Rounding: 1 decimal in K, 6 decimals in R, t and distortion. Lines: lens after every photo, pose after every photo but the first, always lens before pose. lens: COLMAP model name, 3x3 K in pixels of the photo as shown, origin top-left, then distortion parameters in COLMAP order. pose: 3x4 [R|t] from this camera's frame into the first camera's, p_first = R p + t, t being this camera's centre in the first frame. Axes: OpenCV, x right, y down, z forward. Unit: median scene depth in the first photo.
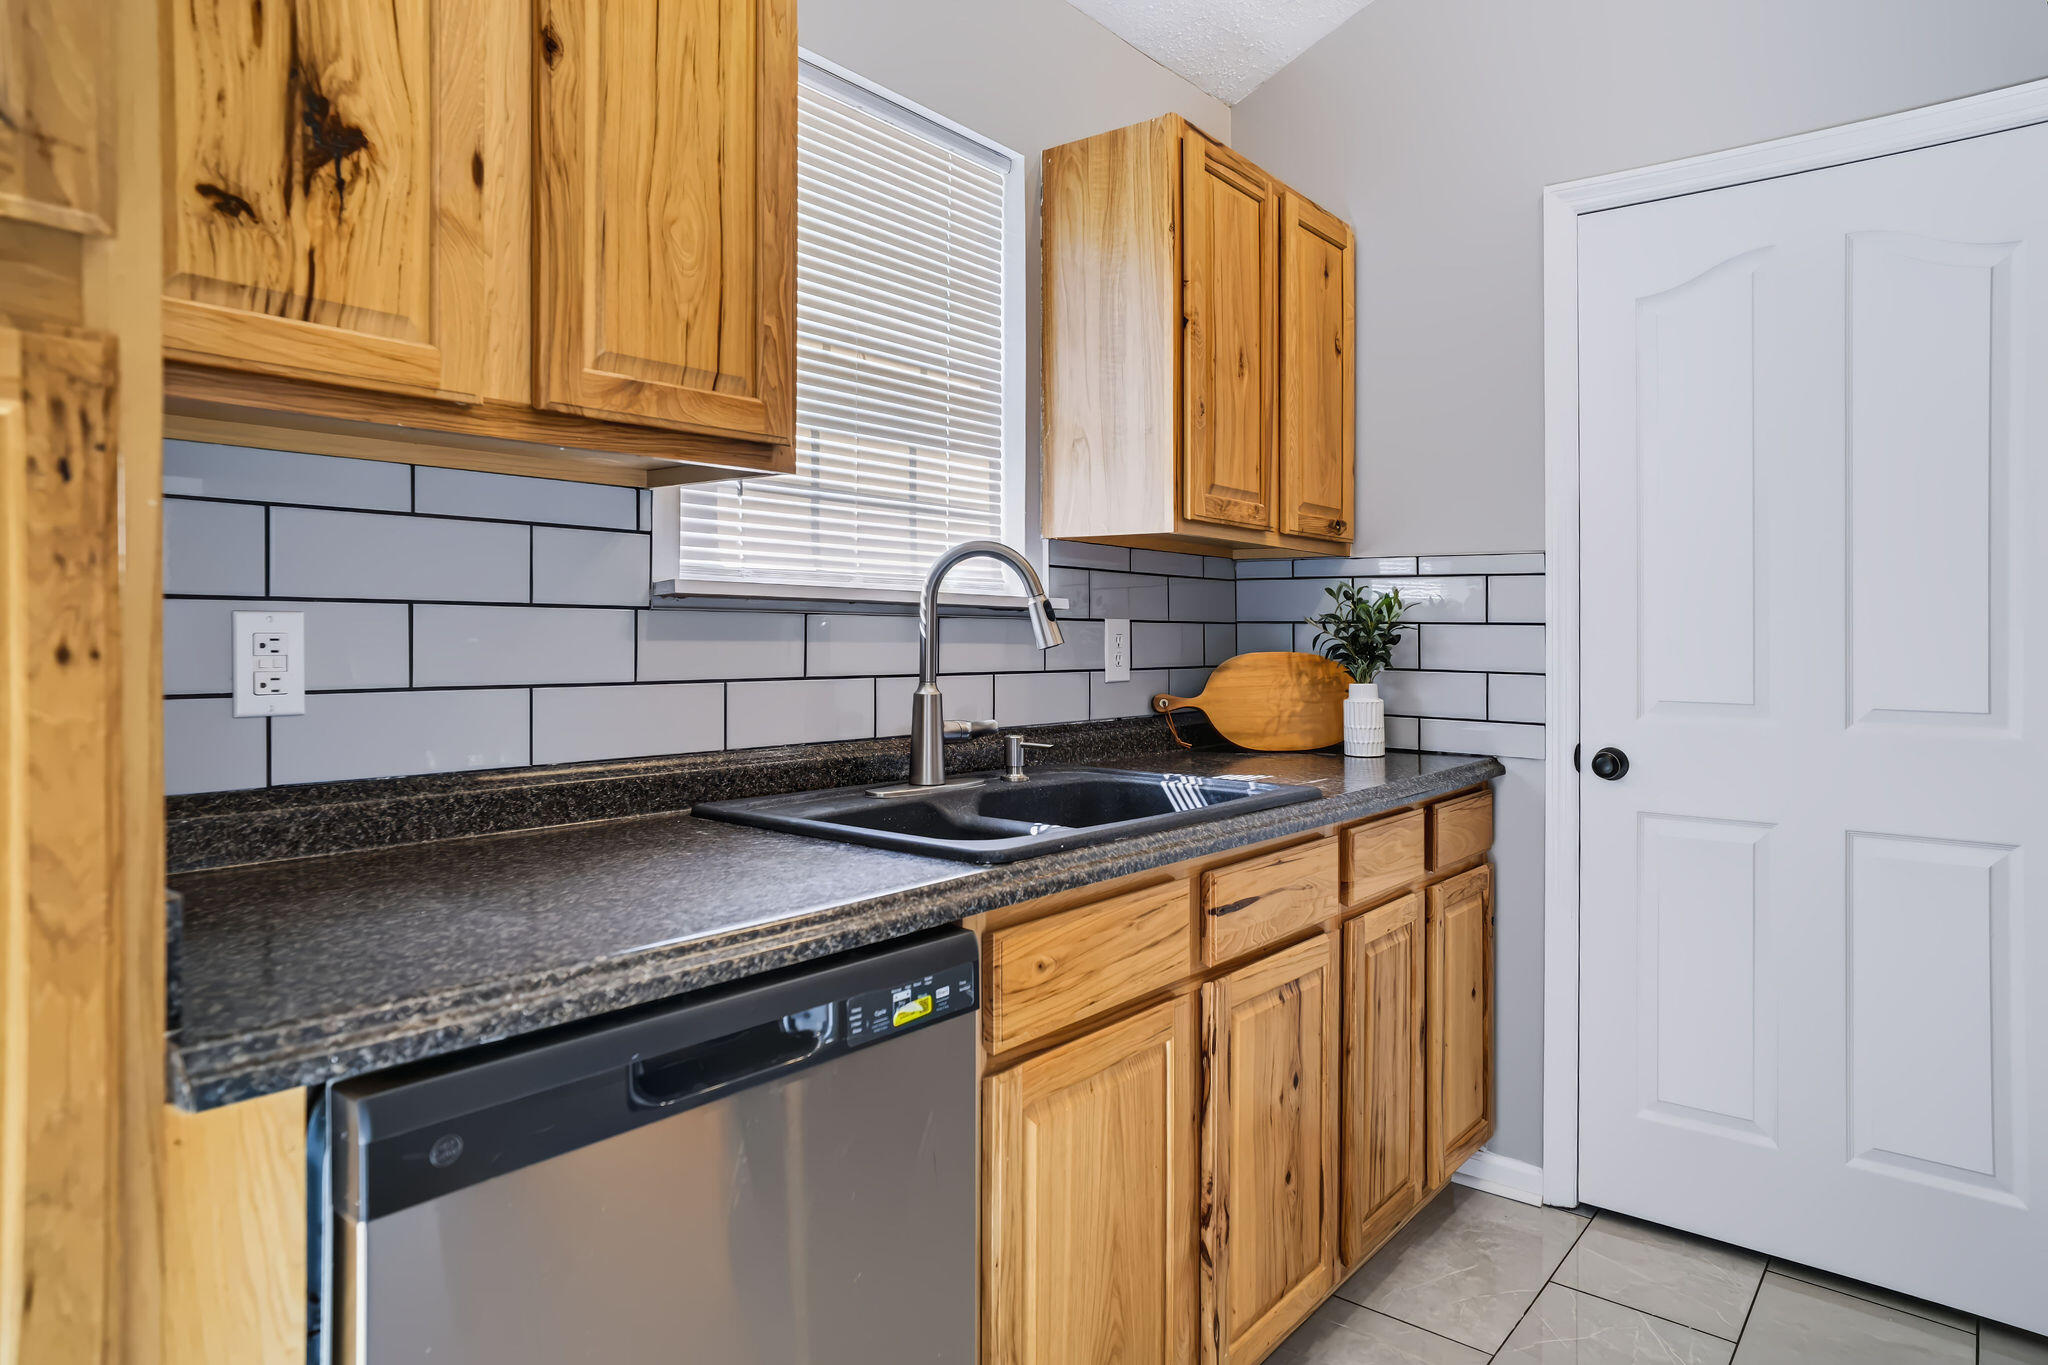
lens RADIAL K [[1223.5, 0, 1029.4], [0, 1223.5, 620.5], [0, 0, 1]] dist [-0.046404, 0.046981]
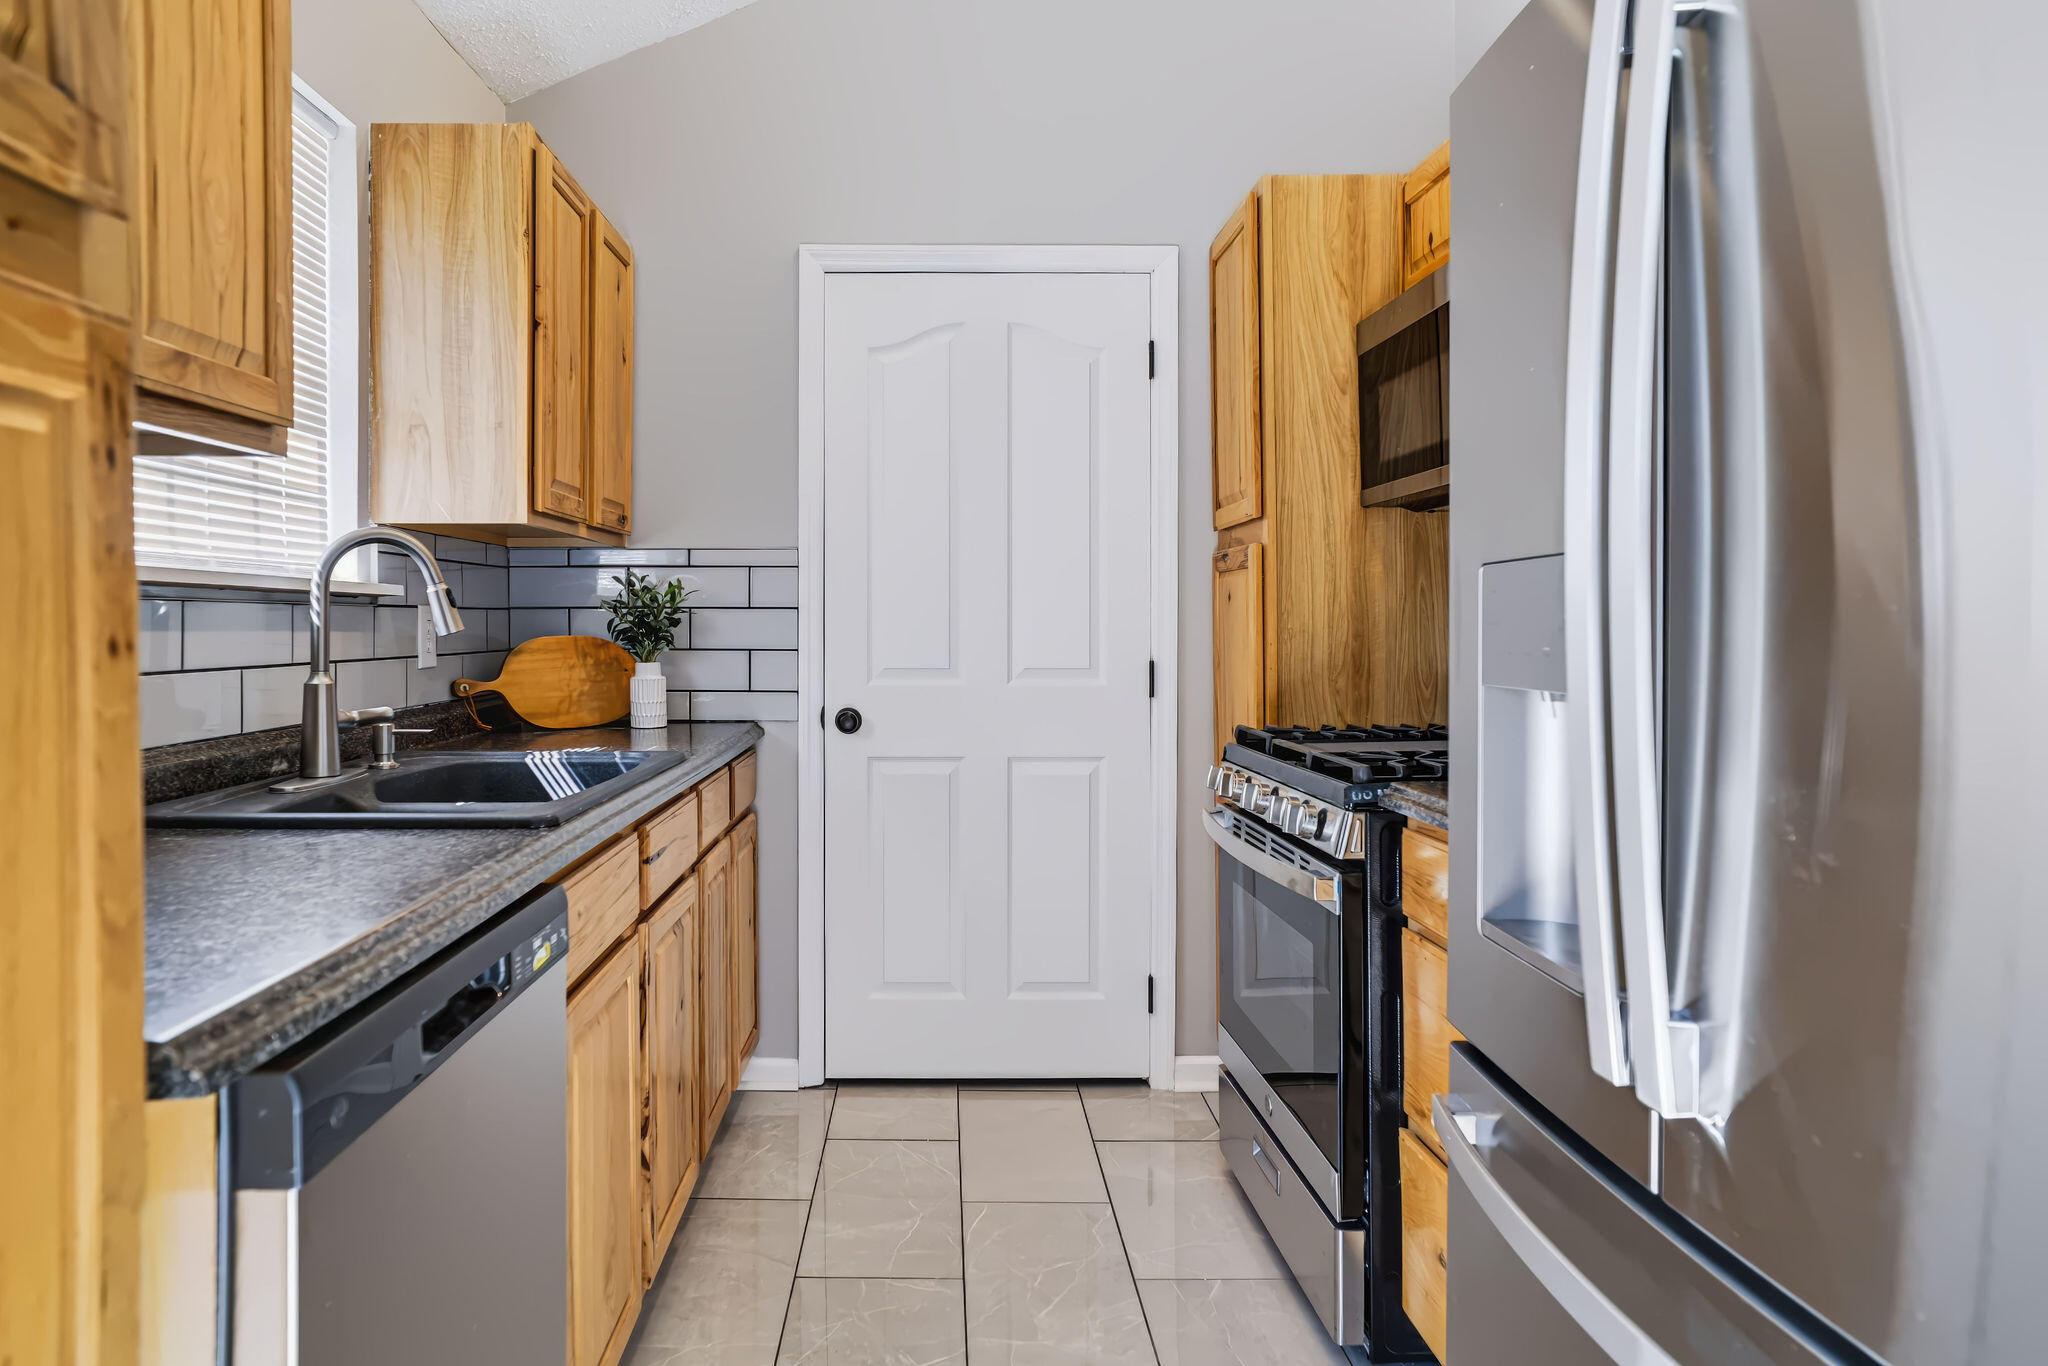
lens RADIAL K [[1254.2, 0, 895.7], [0, 1254.2, 625.4], [0, 0, 1]] dist [-0.004773, -0.000236]
pose [[0.797388, -0.012174, 0.603343, -0.277183], [0.002438, 0.999853, 0.016952, -0.001380], [-0.603461, -0.012046, 0.797301, -0.058419]]
